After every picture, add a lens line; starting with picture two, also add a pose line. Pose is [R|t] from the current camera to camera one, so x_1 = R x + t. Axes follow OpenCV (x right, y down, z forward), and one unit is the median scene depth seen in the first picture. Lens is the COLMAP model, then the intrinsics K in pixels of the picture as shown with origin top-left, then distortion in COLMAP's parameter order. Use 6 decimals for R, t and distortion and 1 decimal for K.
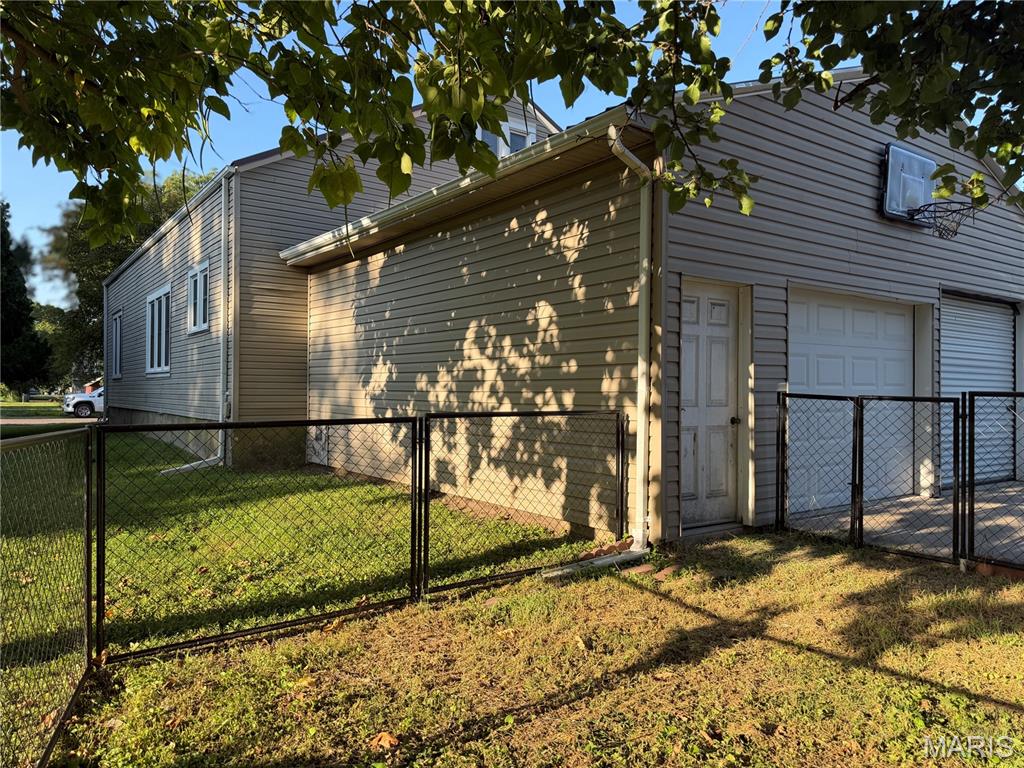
lens RADIAL K [[723.9, 0, 511.1], [0, 723.9, 381.8], [0, 0, 1]] dist [0.045036, -0.005285]
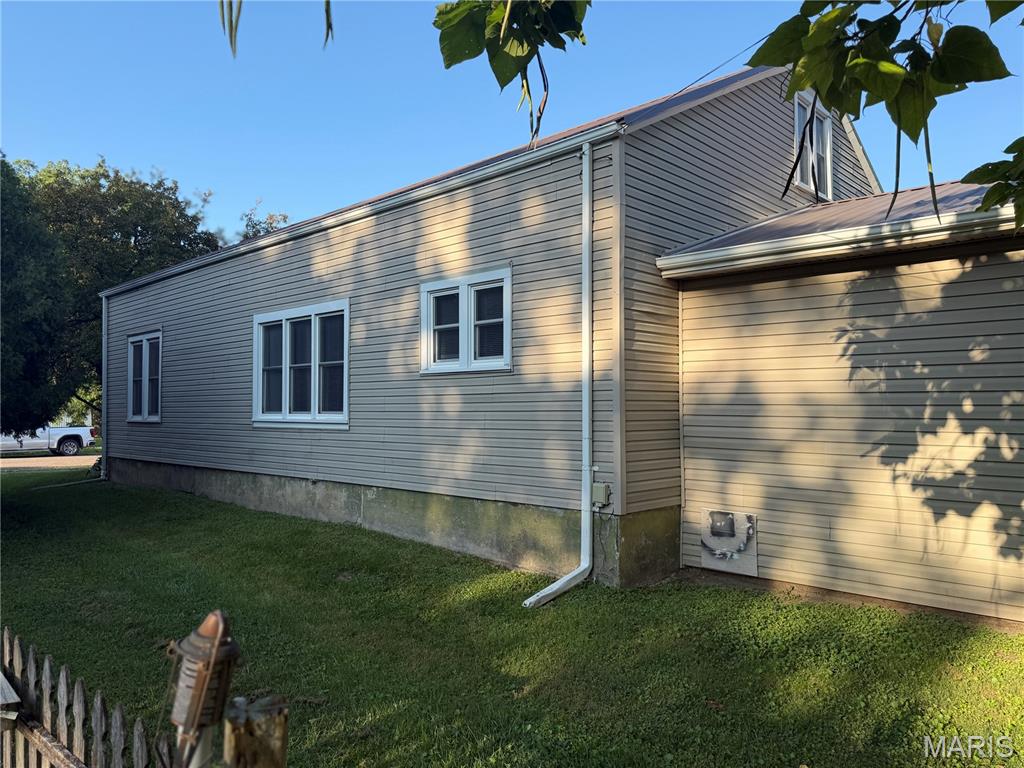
lens RADIAL K [[723.9, 0, 512.4], [0, 723.9, 394.1], [0, 0, 1]] dist [0.045036, -0.005285]
pose [[0.981619, -0.007521, 0.190702, -0.595009], [0.008591, 0.999952, -0.004783, -0.050542], [-0.190657, 0.006334, 0.981636, 0.372924]]
